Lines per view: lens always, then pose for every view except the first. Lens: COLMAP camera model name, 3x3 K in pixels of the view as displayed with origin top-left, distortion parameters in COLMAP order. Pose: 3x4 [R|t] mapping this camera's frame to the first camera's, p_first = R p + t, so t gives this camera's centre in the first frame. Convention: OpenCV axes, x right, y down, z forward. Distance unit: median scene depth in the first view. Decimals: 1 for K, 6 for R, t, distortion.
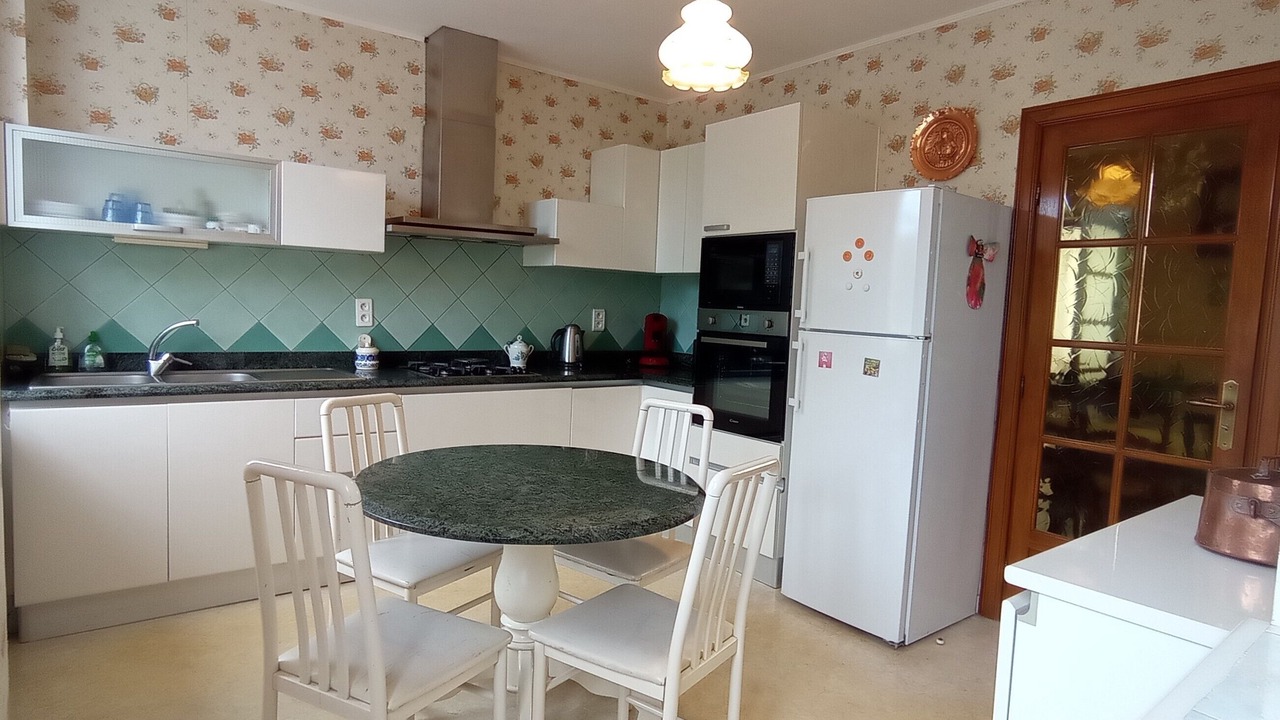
lens RADIAL K [[737.0, 0, 600.0], [0, 737.0, 361.9], [0, 0, 1]] dist [0.002966, 0.003074]
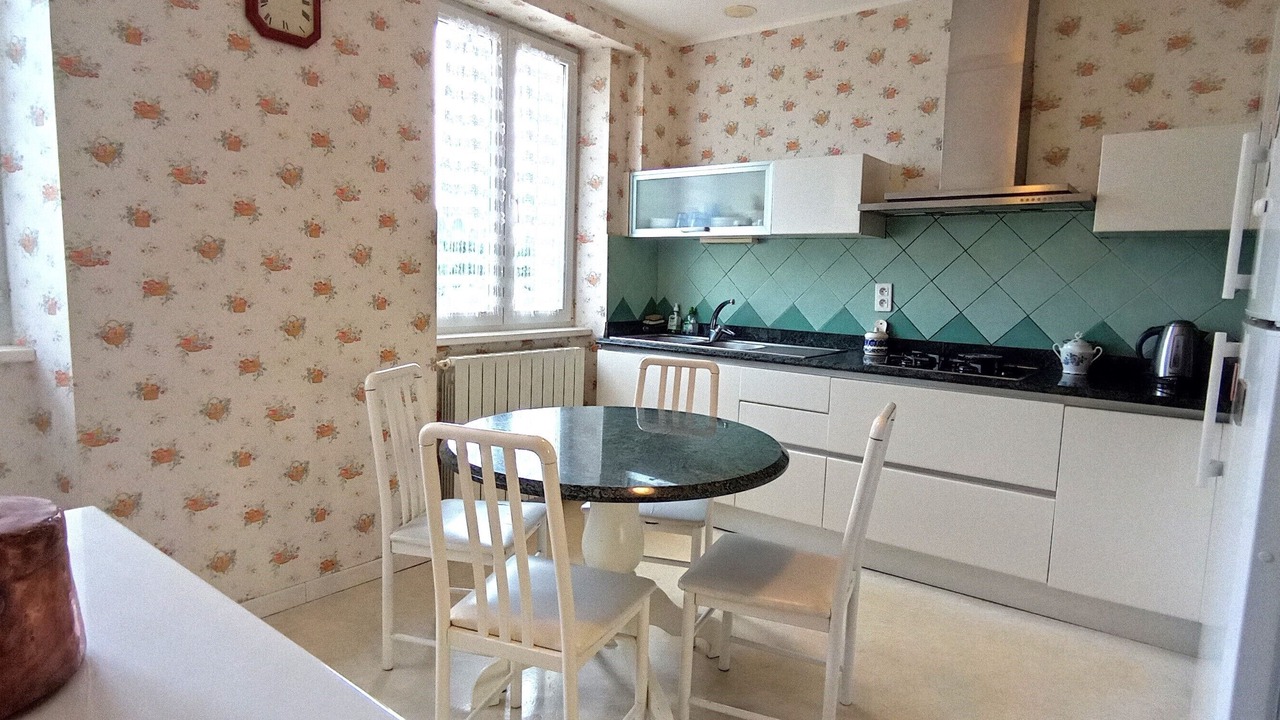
lens RADIAL K [[737.0, 0, 600.0], [0, 737.0, 361.9], [0, 0, 1]] dist [0.002966, 0.003074]
pose [[0.254064, 0.086464, -0.963315, 0.561347], [-0.095377, 0.993381, 0.064008, -0.008937], [0.962473, 0.075616, 0.260629, 0.405206]]
